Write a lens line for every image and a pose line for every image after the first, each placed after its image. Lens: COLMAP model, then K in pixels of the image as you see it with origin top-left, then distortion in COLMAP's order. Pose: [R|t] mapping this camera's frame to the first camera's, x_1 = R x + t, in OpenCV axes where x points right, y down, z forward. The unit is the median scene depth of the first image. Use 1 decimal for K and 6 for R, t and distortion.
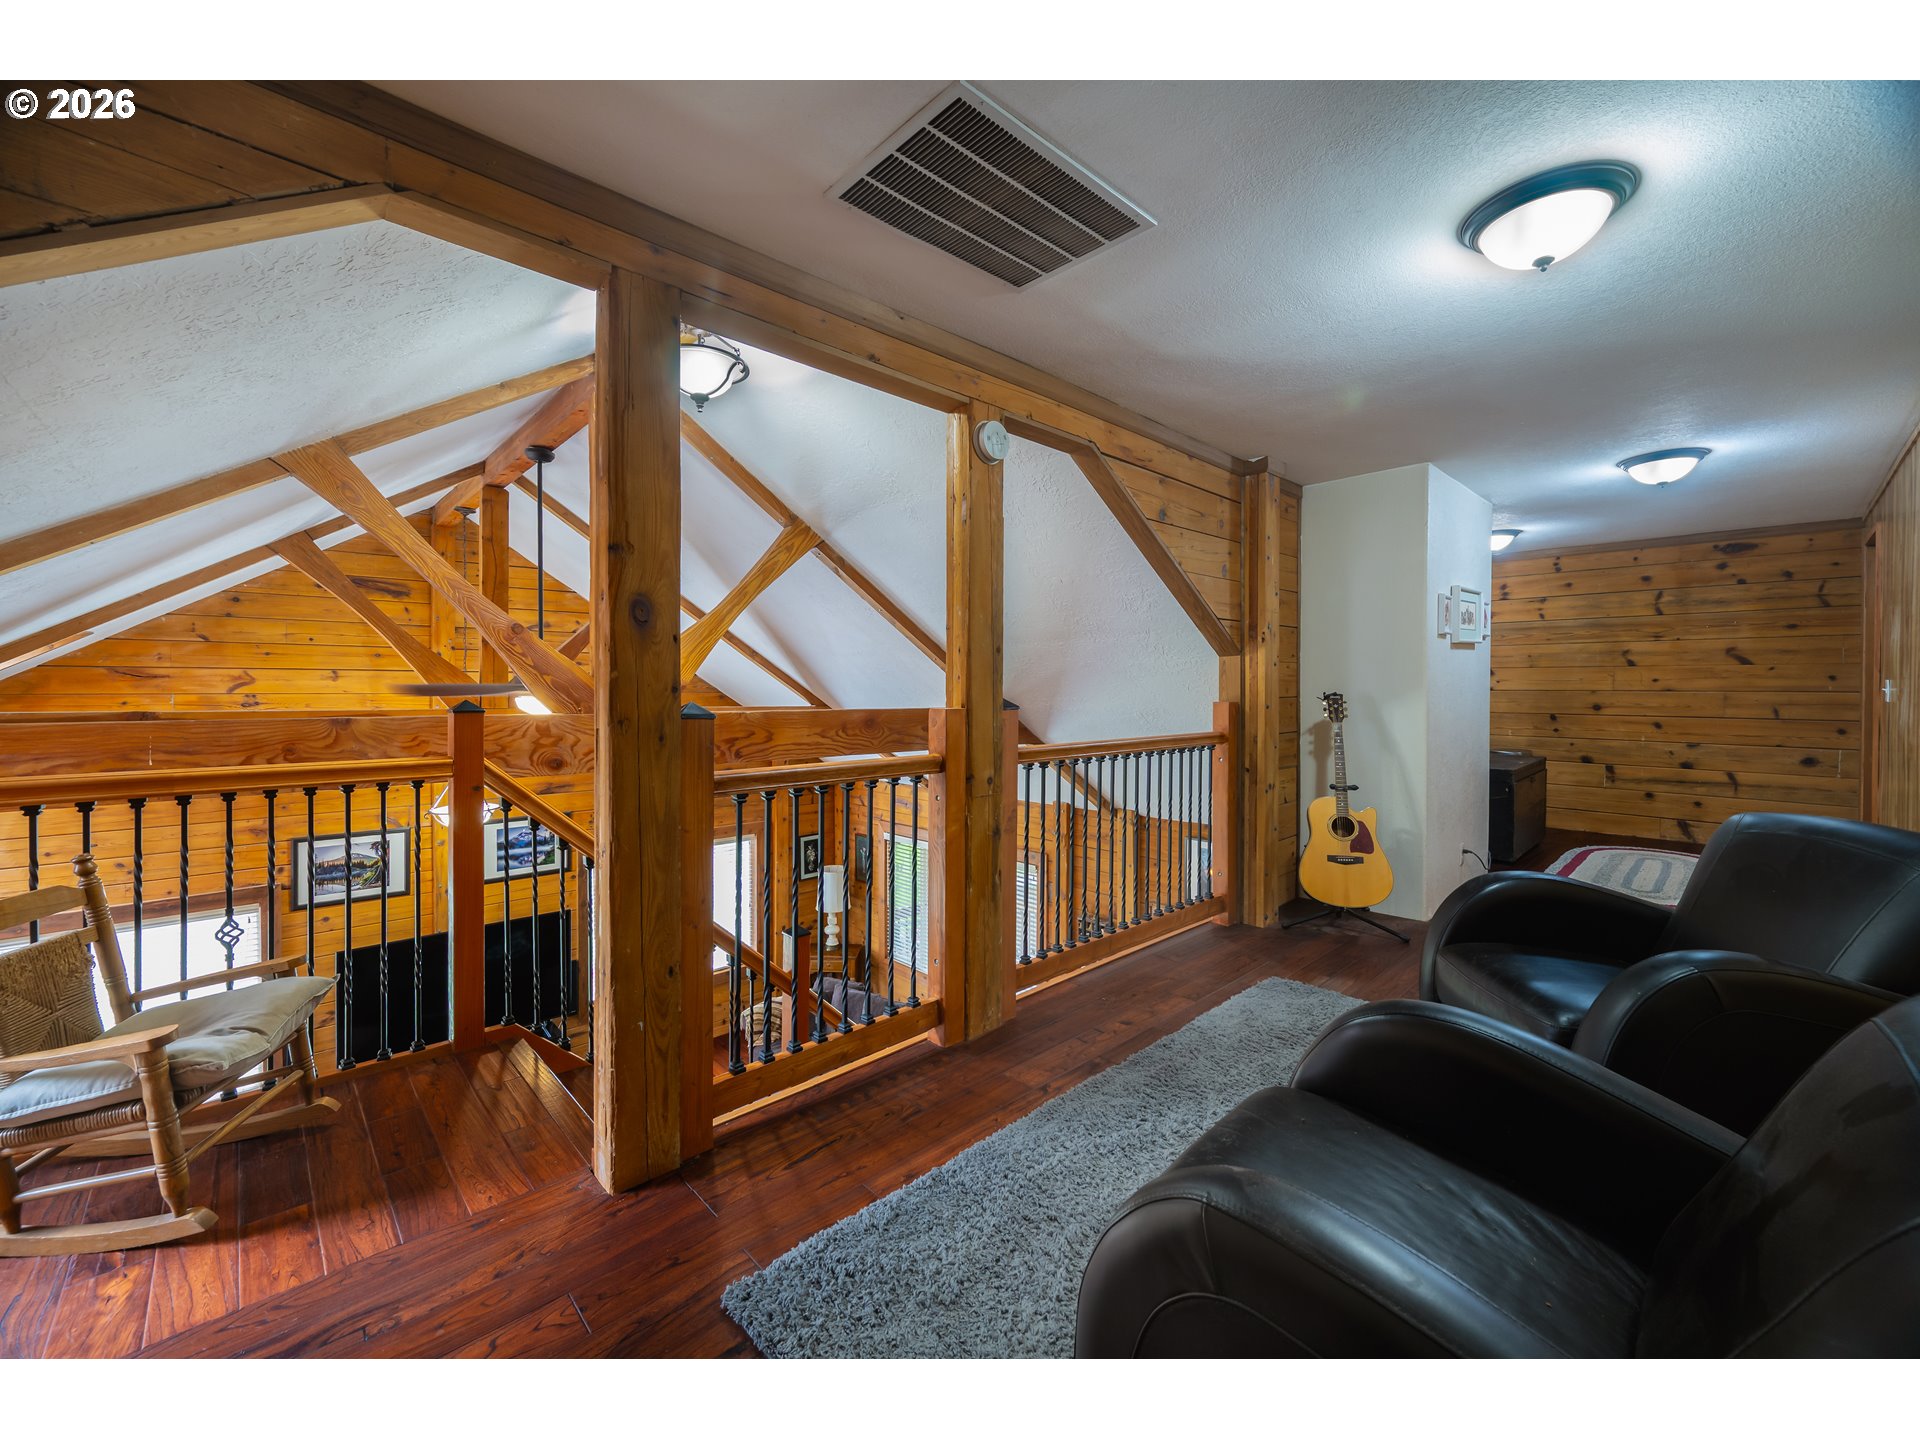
lens RADIAL K [[780.4, 0, 954.0], [0, 780.4, 708.9], [0, 0, 1]] dist [0.009055, 0.000009]
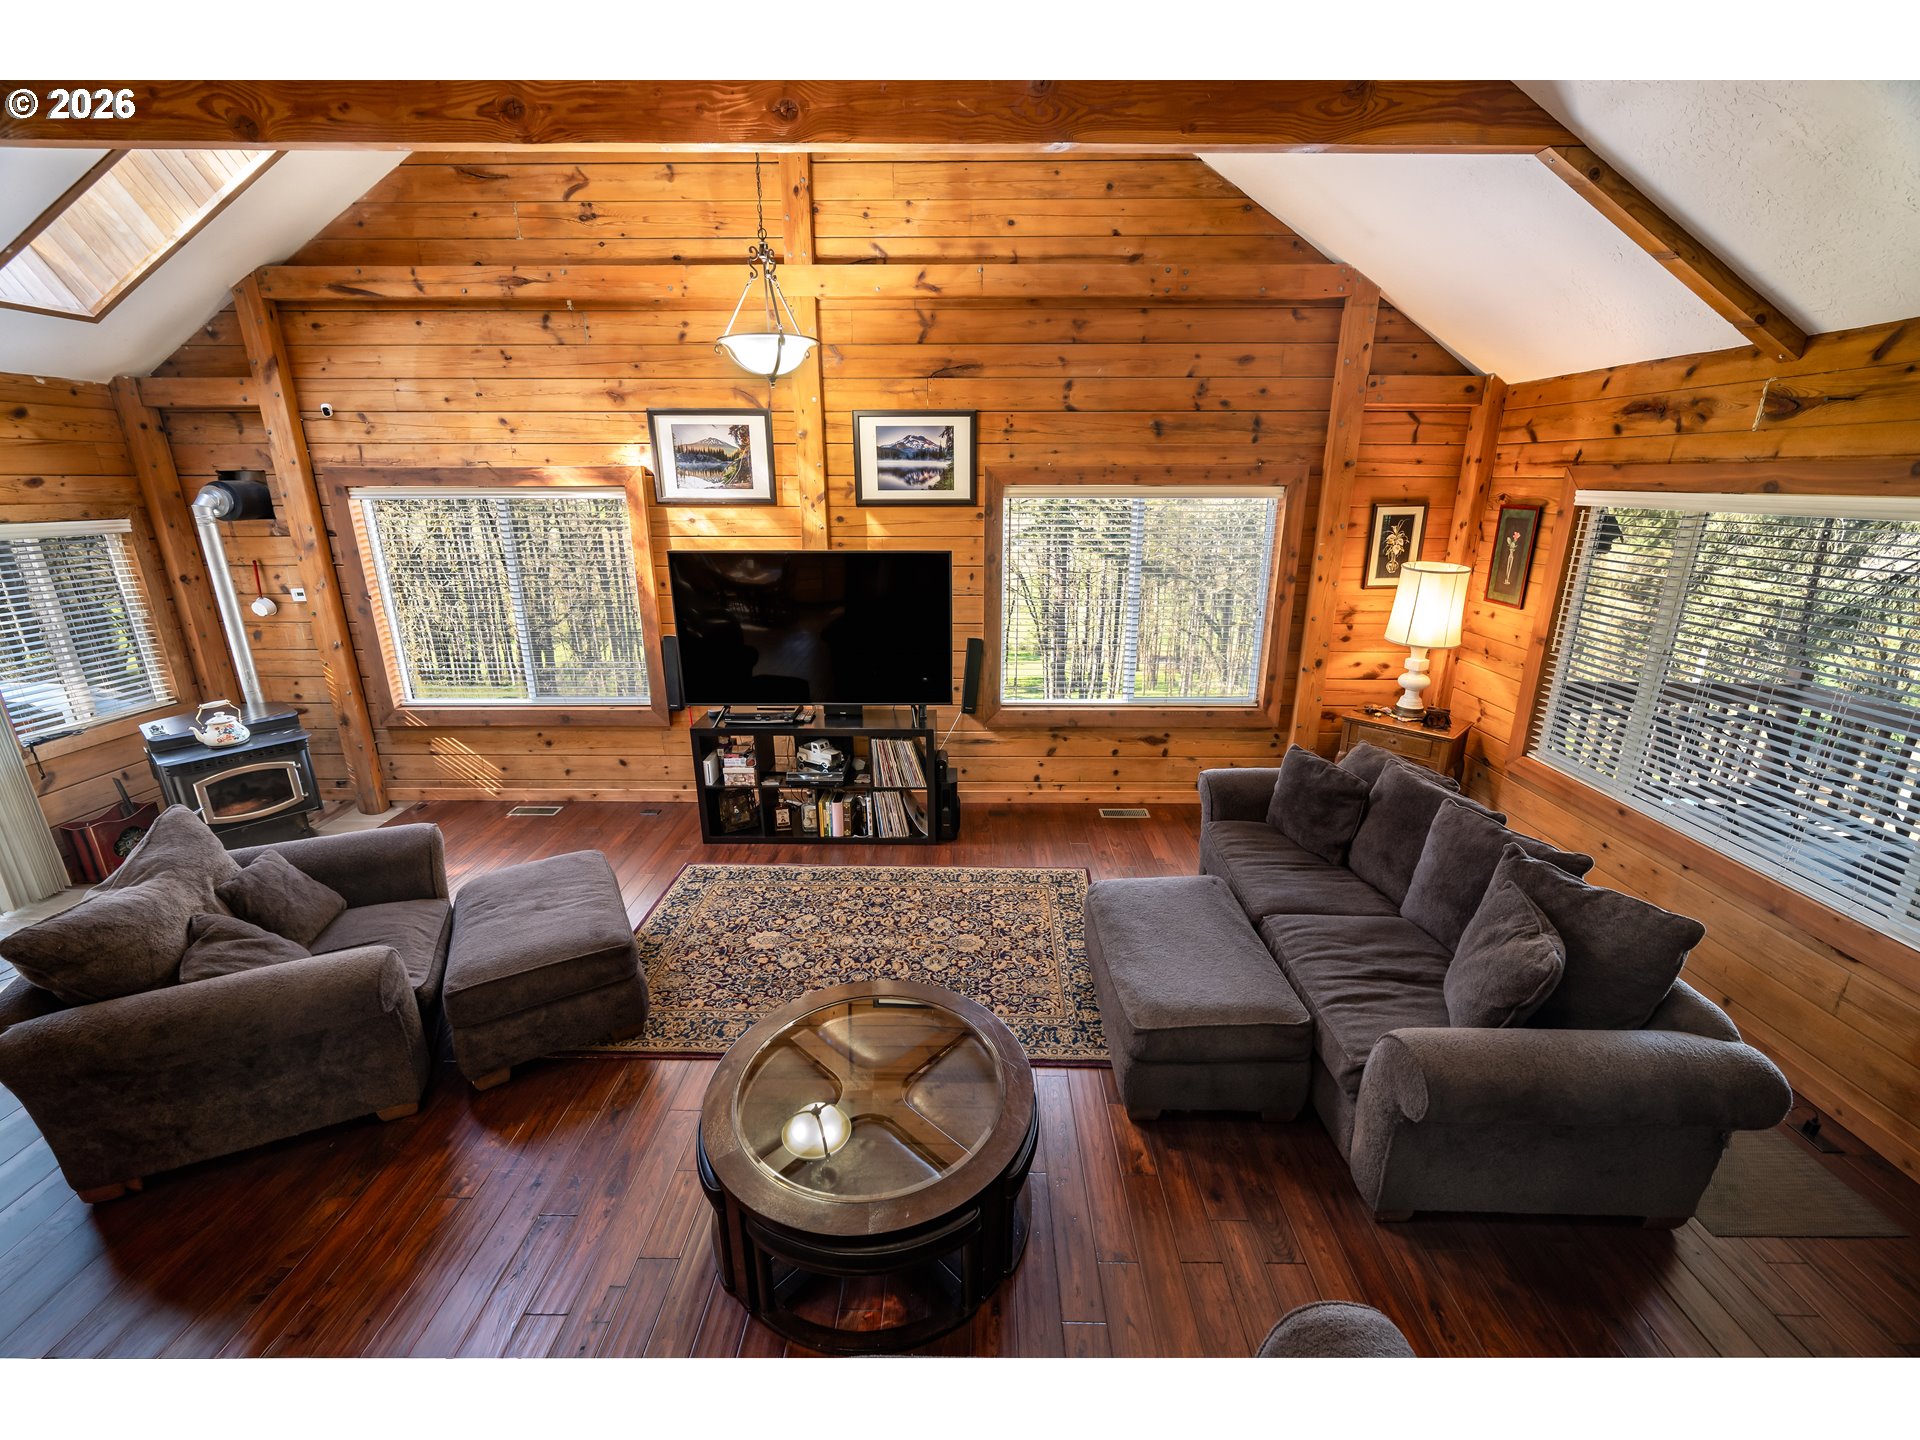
lens RADIAL K [[780.4, 0, 962.8], [0, 780.4, 718.8], [0, 0, 1]] dist [0.009055, 0.000009]
pose [[0.719298, 0.199262, -0.665512, -0.016424], [-0.006227, 0.959792, 0.280642, 0.225681], [0.694674, -0.197721, 0.691617, 0.567580]]
